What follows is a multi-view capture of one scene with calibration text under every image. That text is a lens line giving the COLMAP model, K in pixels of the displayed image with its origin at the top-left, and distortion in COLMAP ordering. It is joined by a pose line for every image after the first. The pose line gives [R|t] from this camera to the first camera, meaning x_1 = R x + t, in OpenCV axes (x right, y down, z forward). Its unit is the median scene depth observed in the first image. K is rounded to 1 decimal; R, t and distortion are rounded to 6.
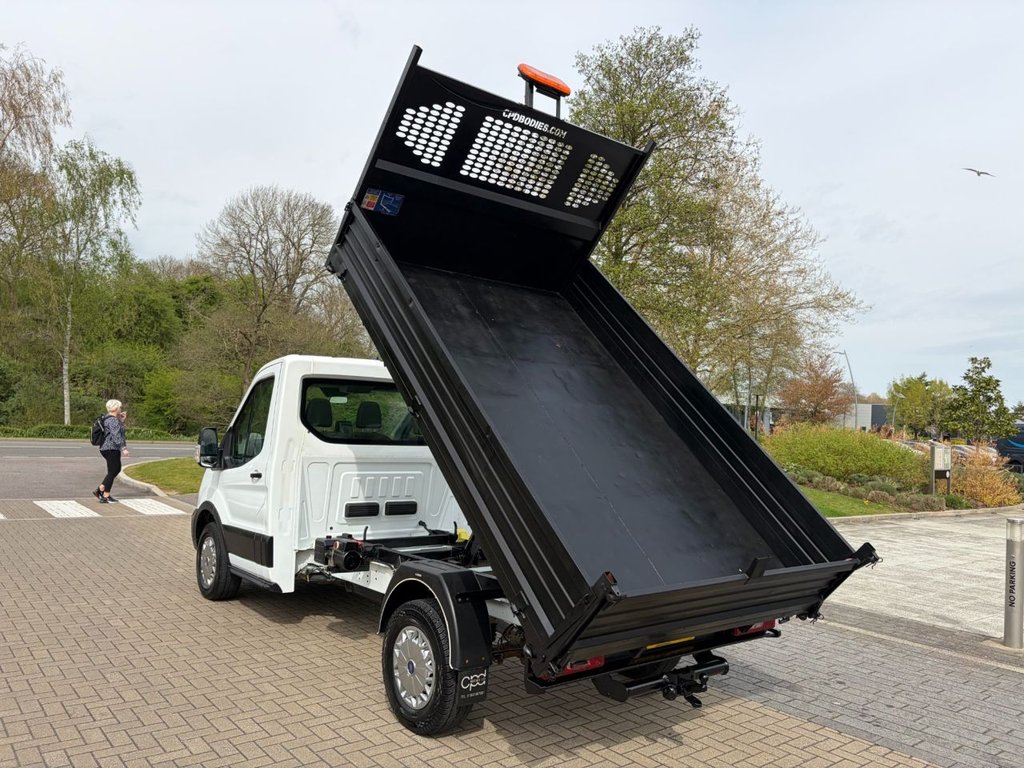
lens RADIAL K [[772.6, 0, 512.0], [0, 772.6, 384.0], [0, 0, 1]] dist [0.058082, -0.054928]
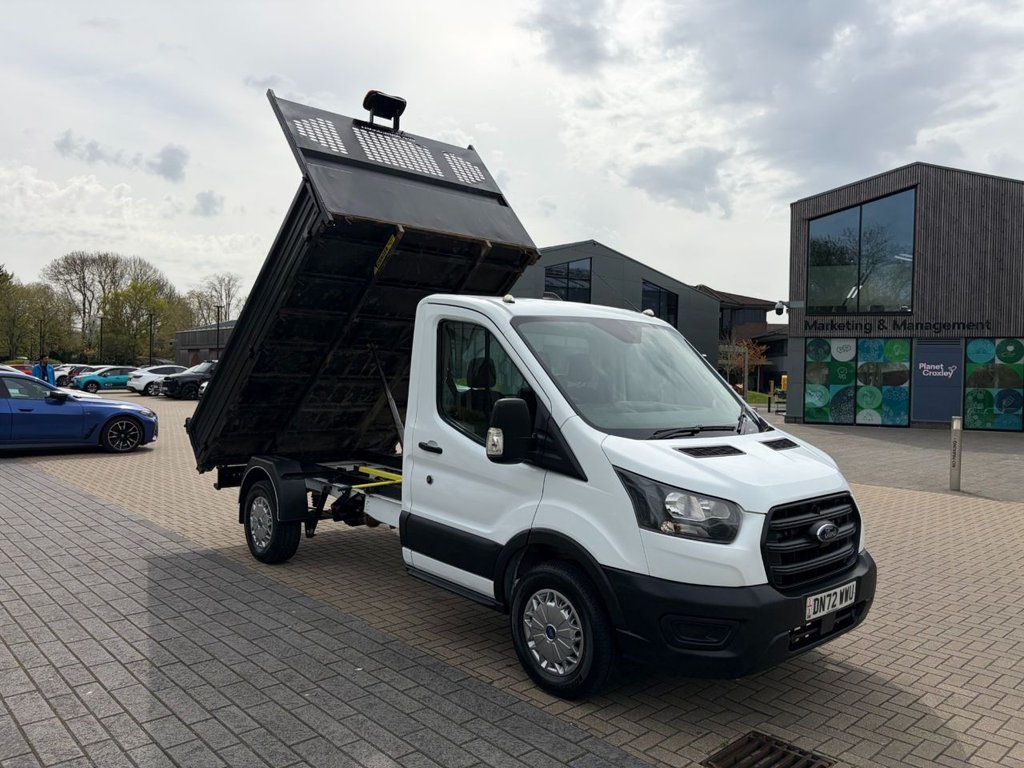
lens RADIAL K [[778.8, 0, 518.4], [0, 778.8, 365.2], [0, 0, 1]] dist [0.010428, 0.014538]
pose [[-0.995205, -0.074707, -0.063132, -0.125028], [-0.071142, 0.995839, -0.056952, 0.107555], [0.067124, -0.052188, -0.996379, 2.214558]]
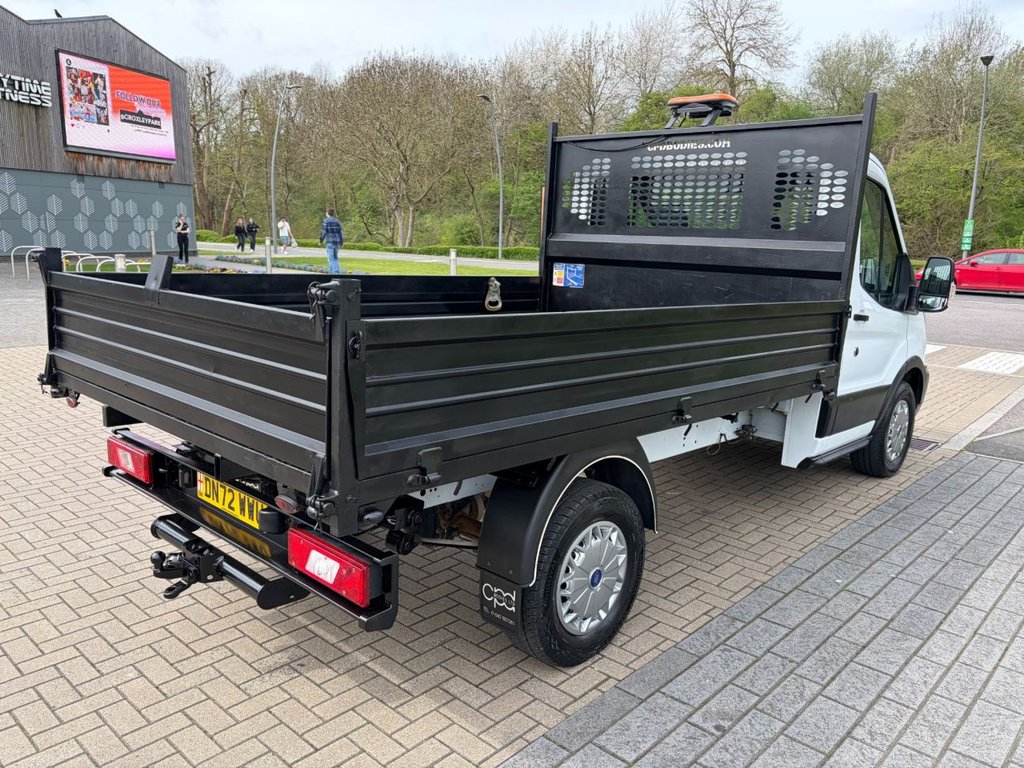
lens RADIAL K [[772.6, 0, 512.0], [0, 772.6, 384.0], [0, 0, 1]] dist [0.058082, -0.054928]
pose [[0.135959, 0.144238, -0.980158, 0.664000], [0.025831, 0.988493, 0.149048, 0.095223], [0.990378, -0.045583, 0.130669, 0.872879]]
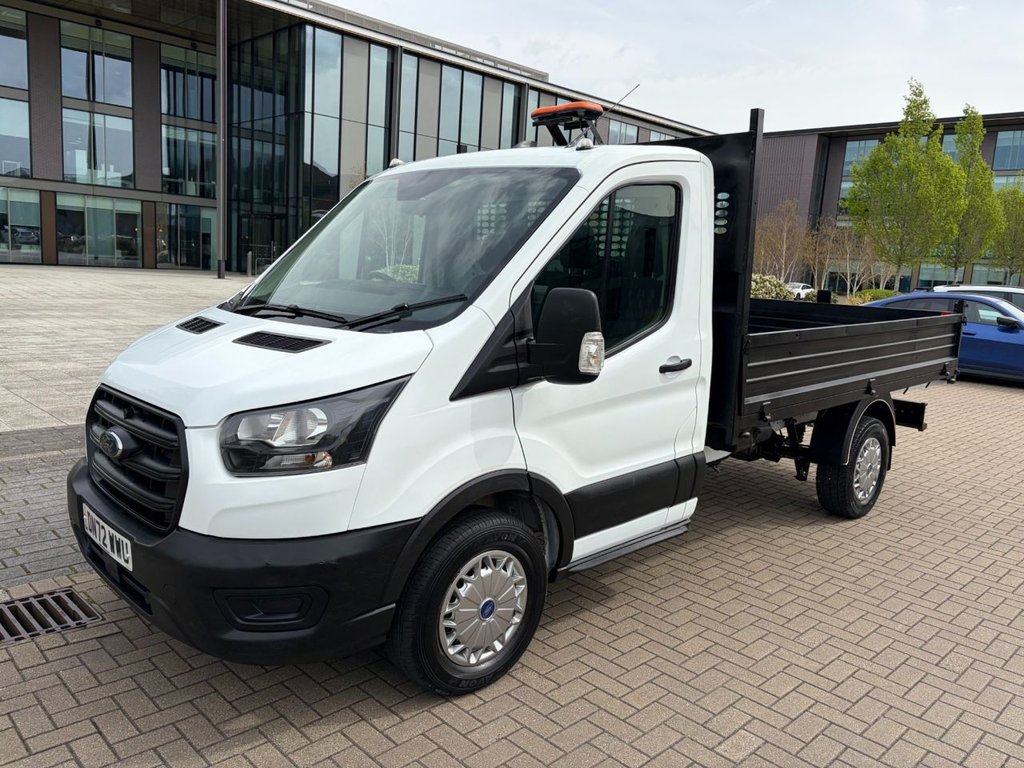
lens RADIAL K [[773.2, 0, 513.8], [0, 773.2, 379.4], [0, 0, 1]] dist [0.062691, -0.067465]
pose [[-0.081578, -0.202638, 0.975850, -0.972185], [-0.101606, 0.975703, 0.194113, 0.033355], [-0.991474, -0.083317, -0.100185, 1.307860]]
